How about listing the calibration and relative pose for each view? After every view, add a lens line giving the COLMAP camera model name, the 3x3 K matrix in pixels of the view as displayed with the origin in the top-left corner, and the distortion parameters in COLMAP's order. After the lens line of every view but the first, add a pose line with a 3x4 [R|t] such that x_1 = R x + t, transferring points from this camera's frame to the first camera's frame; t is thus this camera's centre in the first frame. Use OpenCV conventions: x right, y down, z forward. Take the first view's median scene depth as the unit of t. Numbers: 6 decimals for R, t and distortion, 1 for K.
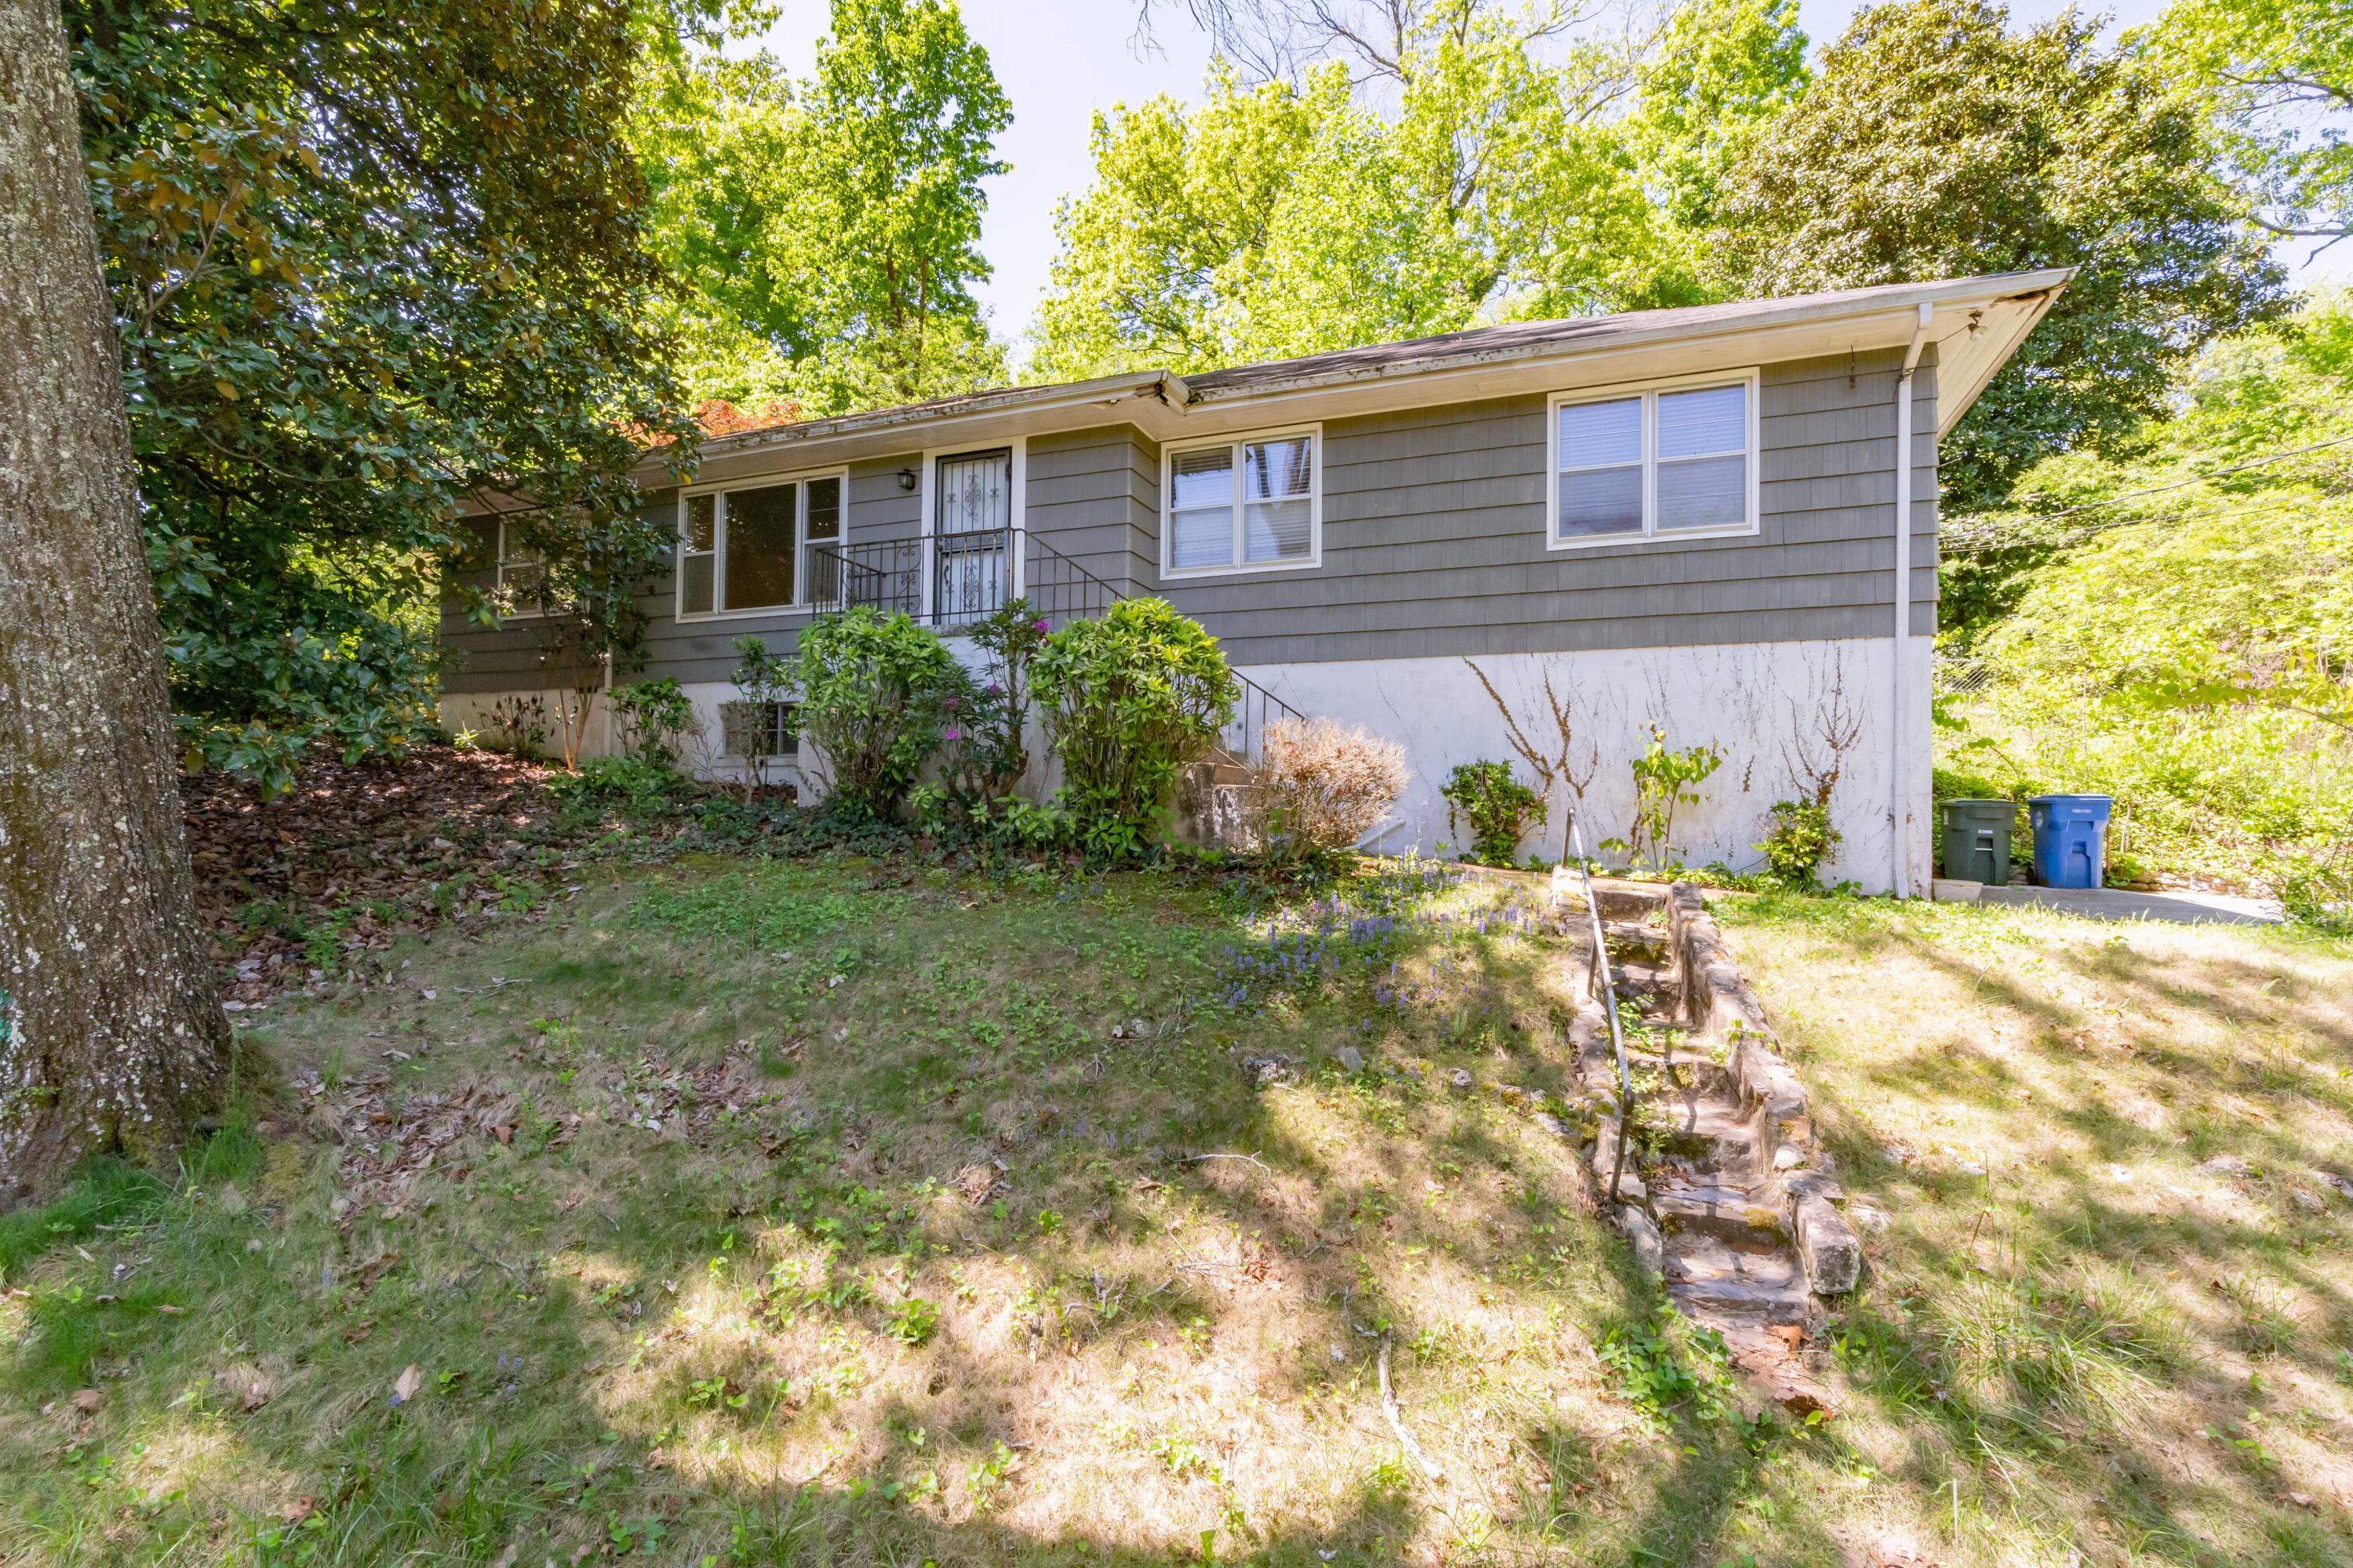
lens RADIAL K [[1102.4, 0, 1180.6], [0, 1102.4, 830.1], [0, 0, 1]] dist [-0.015296, 0.000050]
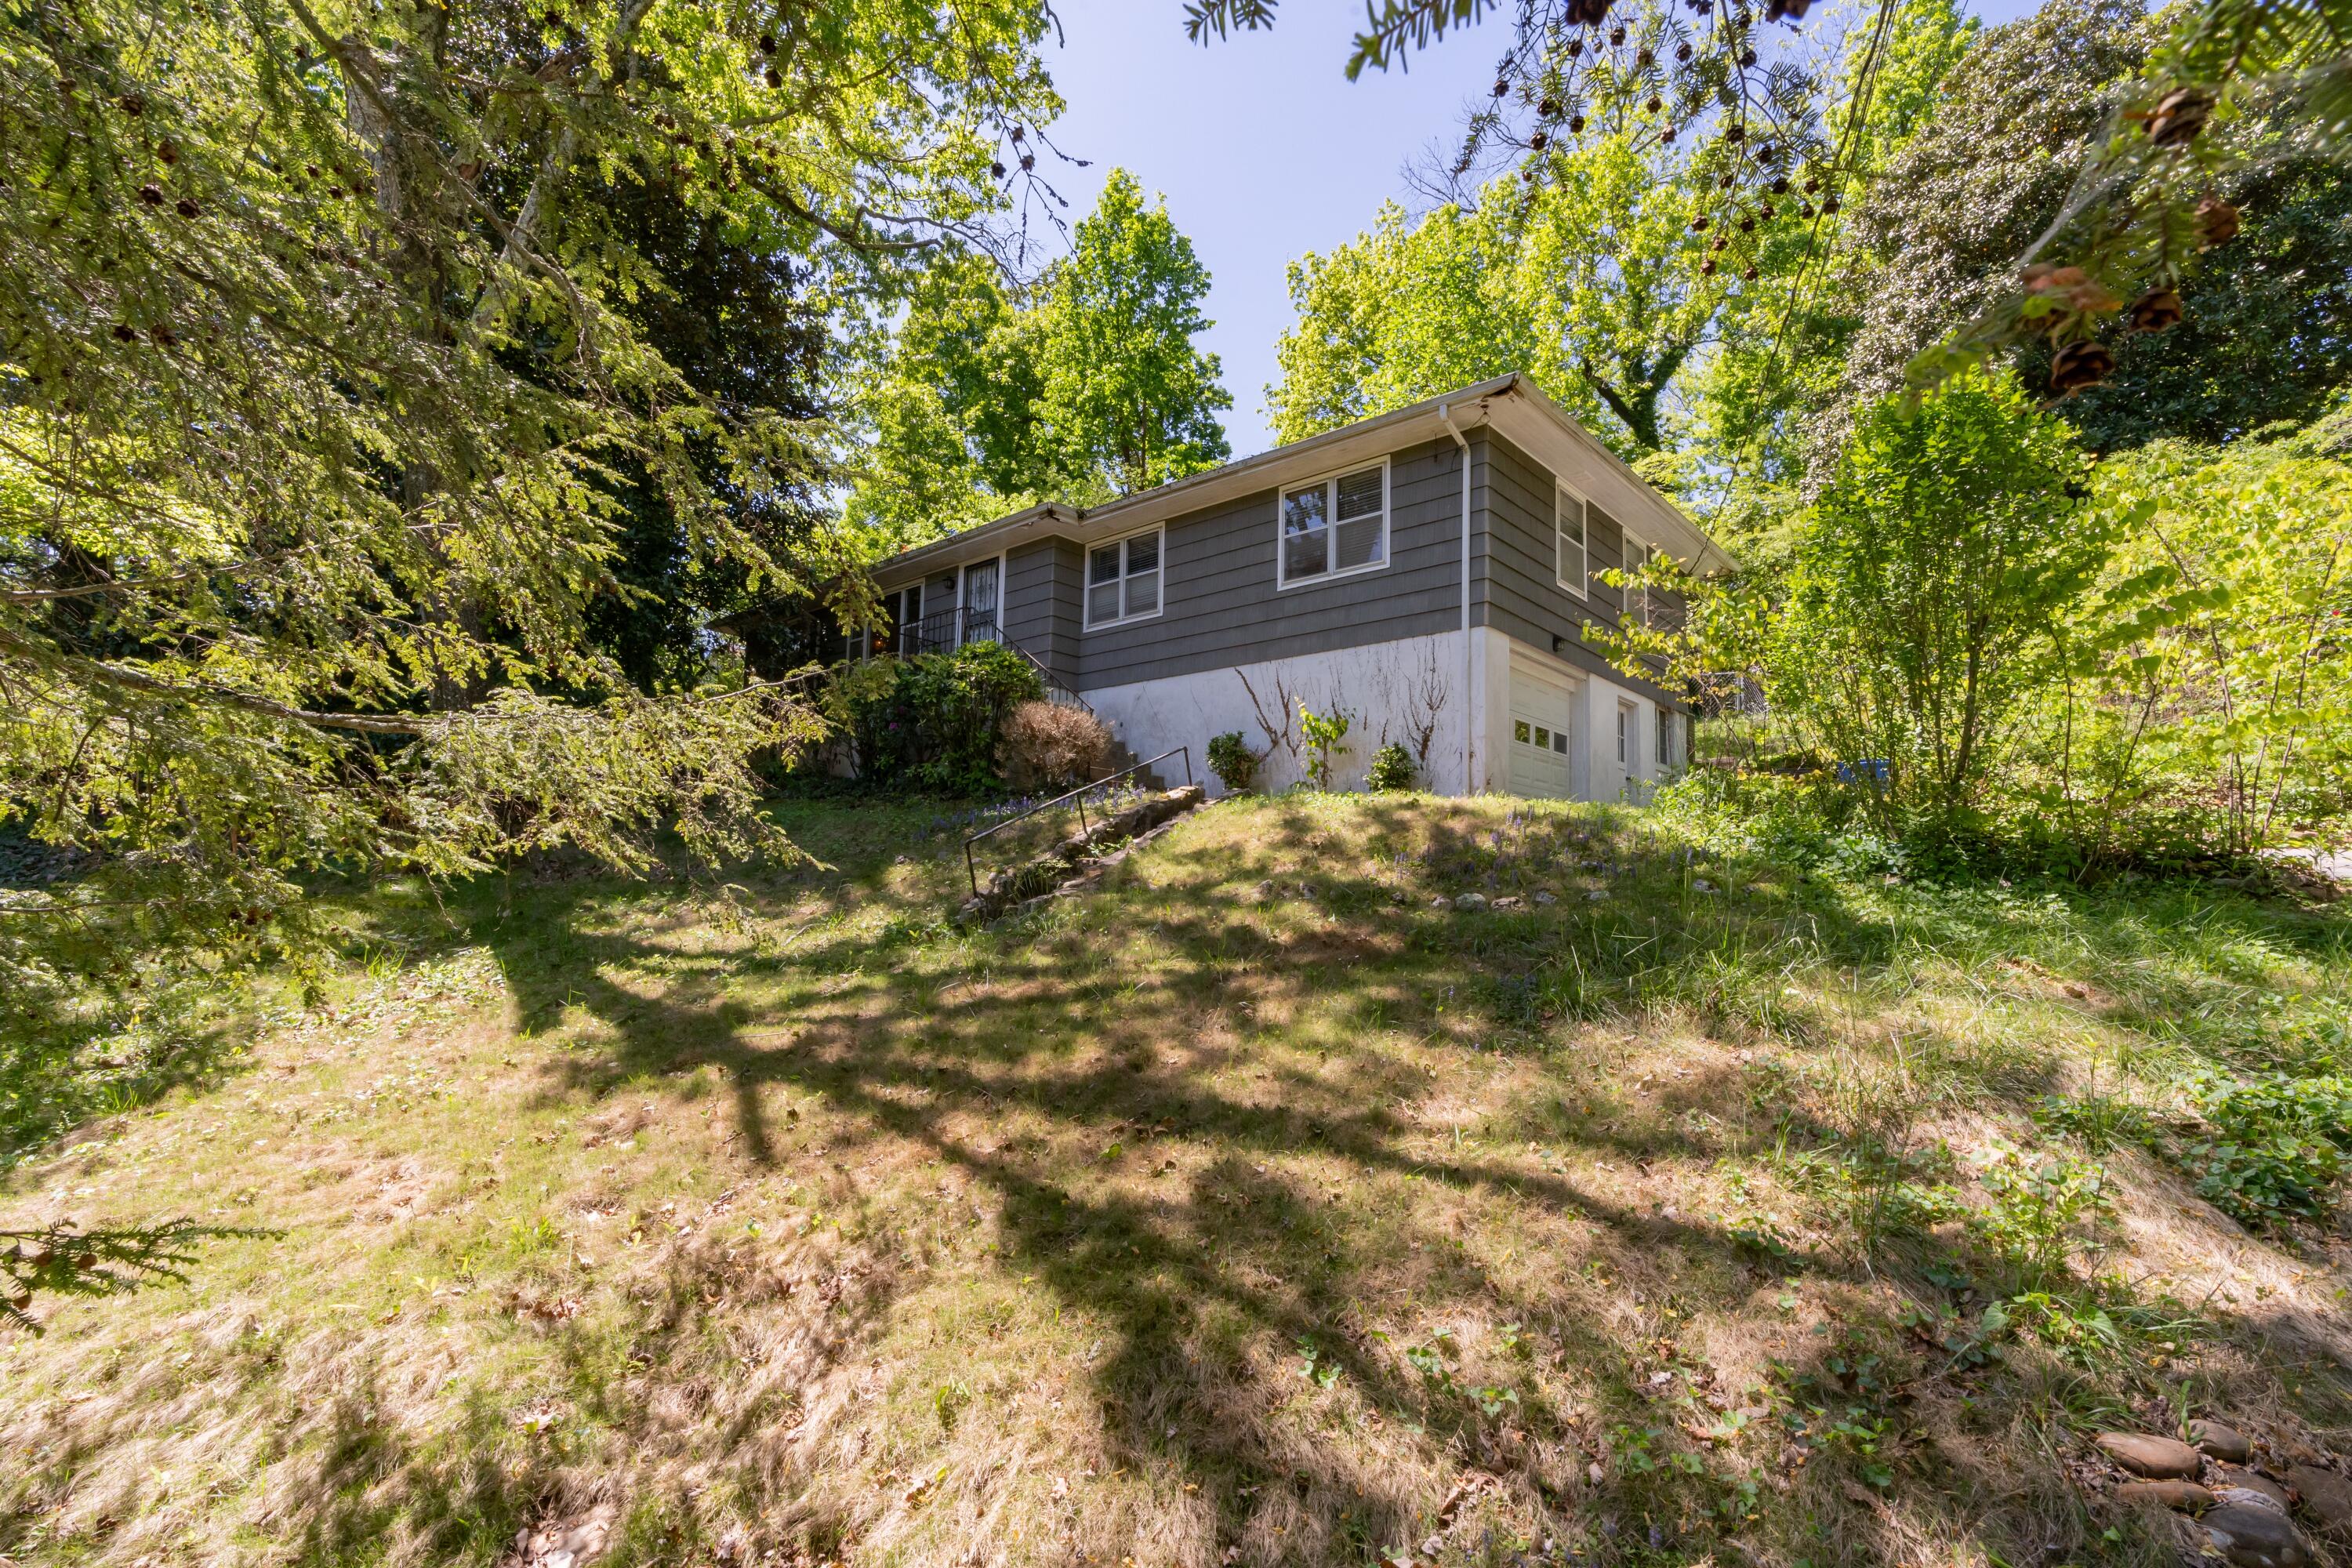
lens RADIAL K [[1102.1, 0, 1180.1], [0, 1102.1, 830.1], [0, 0, 1]] dist [-0.015296, 0.000050]
pose [[0.936109, -0.014195, -0.351422, 0.303200], [-0.011793, 0.997356, -0.071700, 0.072161], [0.351511, 0.071264, 0.933467, -0.168455]]
